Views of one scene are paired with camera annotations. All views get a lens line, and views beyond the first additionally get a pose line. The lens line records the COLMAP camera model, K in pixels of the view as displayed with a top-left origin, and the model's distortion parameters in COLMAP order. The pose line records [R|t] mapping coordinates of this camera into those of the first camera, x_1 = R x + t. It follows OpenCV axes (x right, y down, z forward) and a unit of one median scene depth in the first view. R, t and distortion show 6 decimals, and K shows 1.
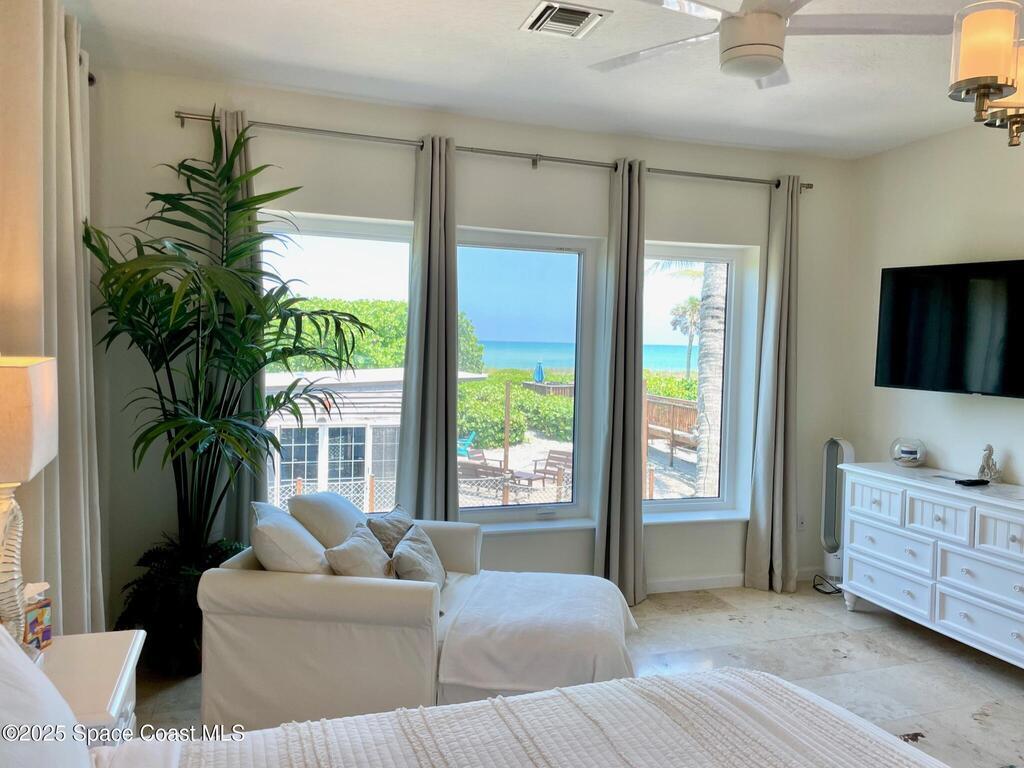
lens RADIAL K [[769.9, 0, 521.8], [0, 769.9, 381.3], [0, 0, 1]] dist [0.067115, -0.088570]
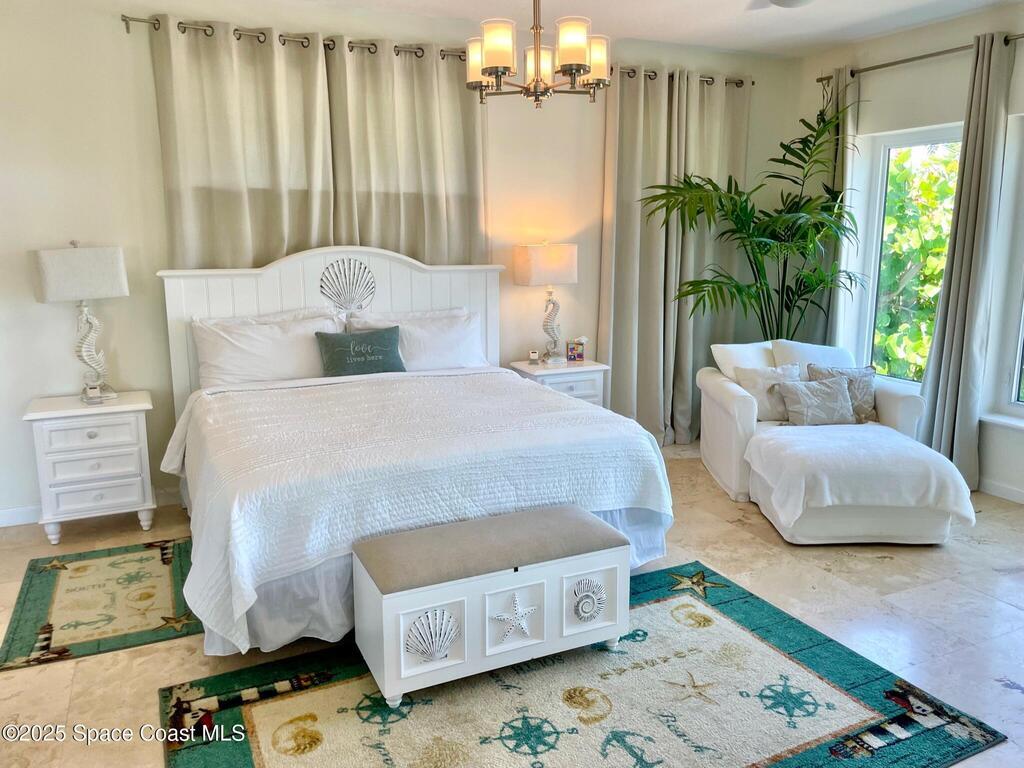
lens RADIAL K [[769.9, 0, 521.2], [0, 769.9, 374.8], [0, 0, 1]] dist [0.067115, -0.088570]
pose [[0.105172, 0.138621, -0.984745, 0.914300], [-0.058863, 0.989368, 0.132986, 0.037776], [0.992710, 0.043979, 0.112214, 0.272193]]
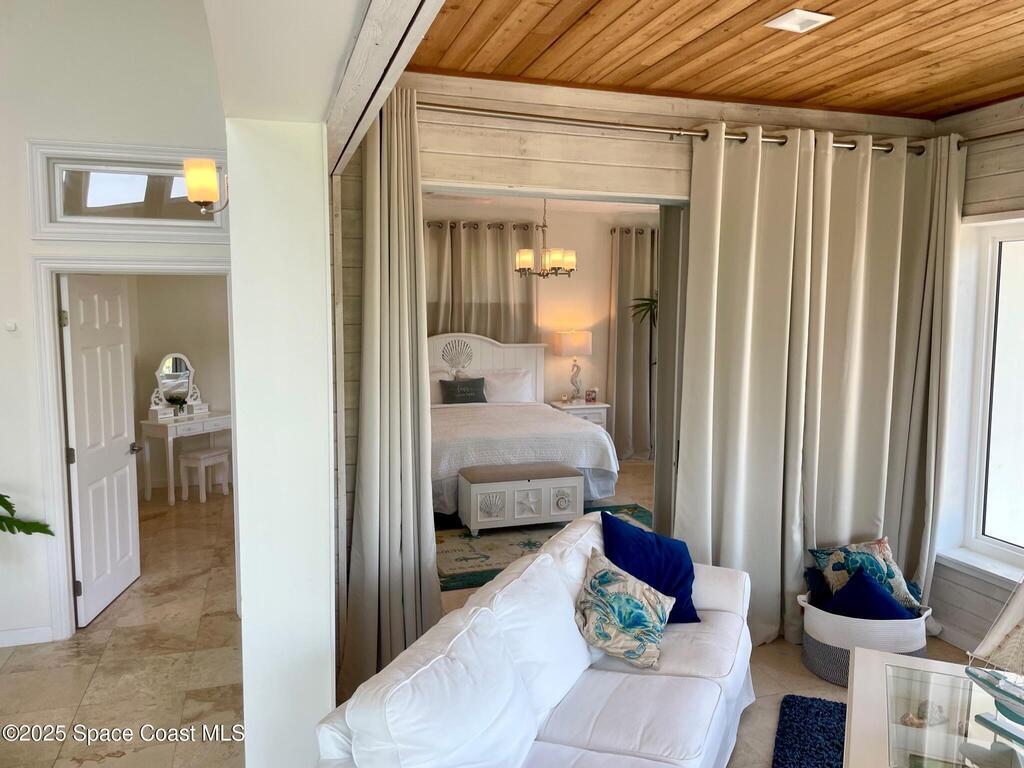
lens RADIAL K [[769.9, 0, 507.8], [0, 769.9, 382.4], [0, 0, 1]] dist [0.067115, -0.088570]
pose [[-0.033950, 0.064768, -0.997323, 1.731280], [-0.070438, 0.995261, 0.067032, 0.003041], [0.996938, 0.072525, -0.029227, 0.335021]]
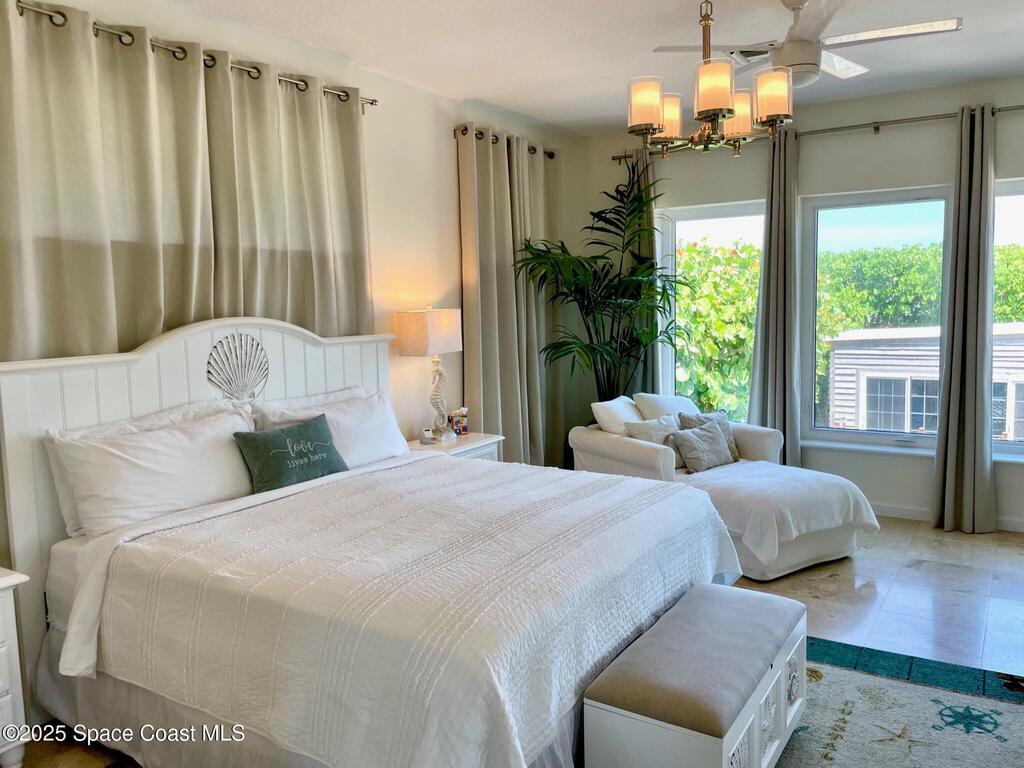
lens RADIAL K [[769.9, 0, 526.1], [0, 769.9, 374.9], [0, 0, 1]] dist [0.067115, -0.088570]
pose [[0.622311, 0.029113, -0.782229, 0.643310], [-0.007469, 0.999483, 0.031256, 0.051029], [0.782735, -0.013608, 0.622207, -0.134773]]
